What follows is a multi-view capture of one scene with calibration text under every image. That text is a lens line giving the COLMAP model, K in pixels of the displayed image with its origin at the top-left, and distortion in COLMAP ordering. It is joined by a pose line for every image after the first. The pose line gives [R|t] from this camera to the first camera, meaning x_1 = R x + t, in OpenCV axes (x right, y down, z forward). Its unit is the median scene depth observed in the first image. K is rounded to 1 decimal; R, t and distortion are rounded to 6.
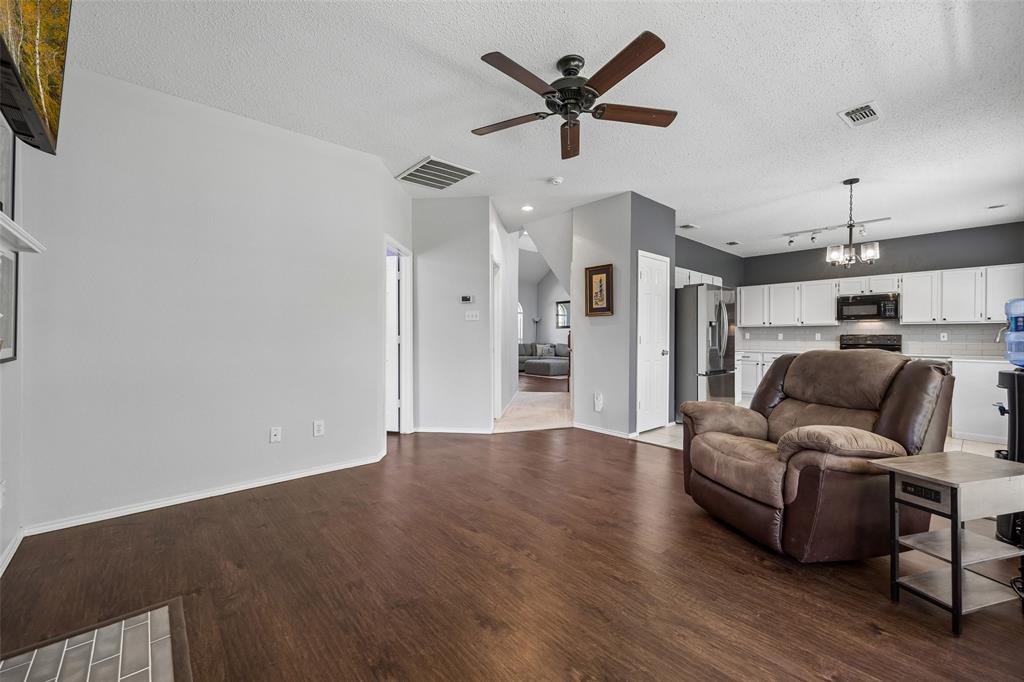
lens RADIAL K [[411.6, 0, 509.1], [0, 411.6, 335.4], [0, 0, 1]] dist [0.007426, -0.000008]
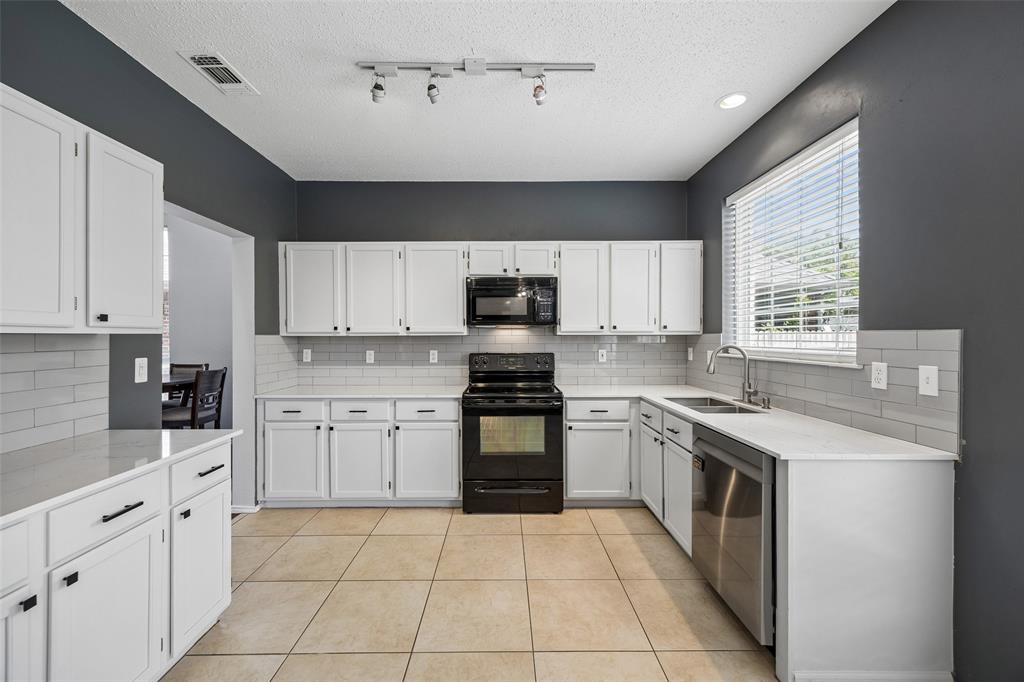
lens RADIAL K [[411.6, 0, 509.1], [0, 411.6, 335.4], [0, 0, 1]] dist [0.007426, -0.000008]
pose [[0.654079, -0.001603, 0.756425, 0.493789], [0.003610, 0.999993, -0.001003, -0.025761], [-0.756418, 0.003387, 0.654080, 0.695518]]
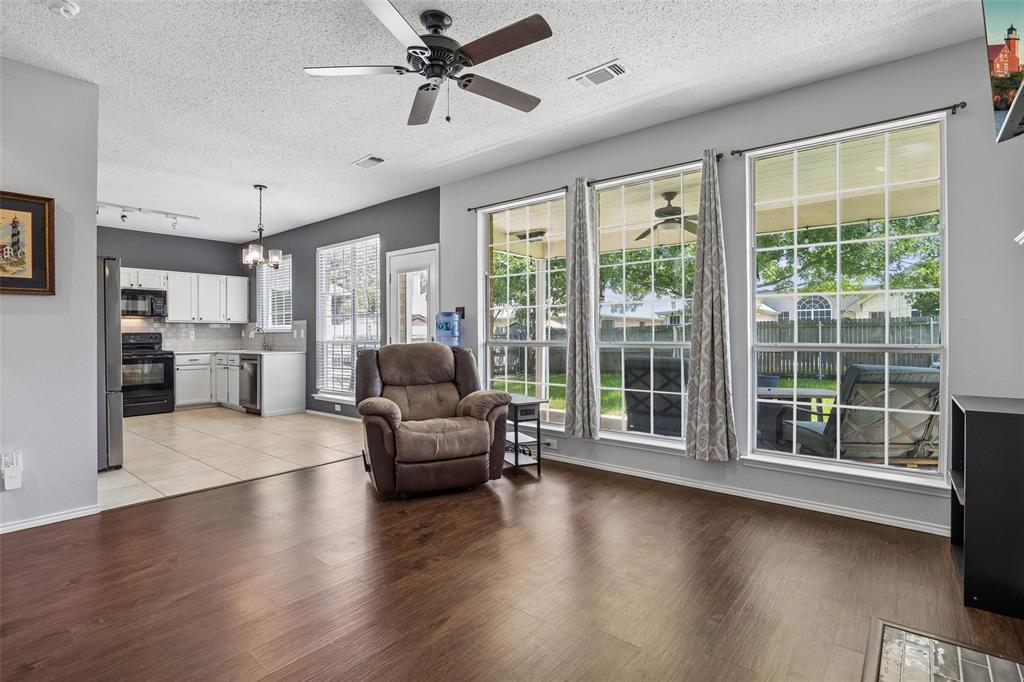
lens RADIAL K [[492.9, 0, 496.1], [0, 492.9, 333.0], [0, 0, 1]] dist [0.002991, 0.000307]
pose [[-0.135923, -0.001196, 0.990719, -0.332950], [0.003270, 0.999993, 0.001656, -0.000082], [-0.990714, 0.003465, -0.135918, 0.379037]]
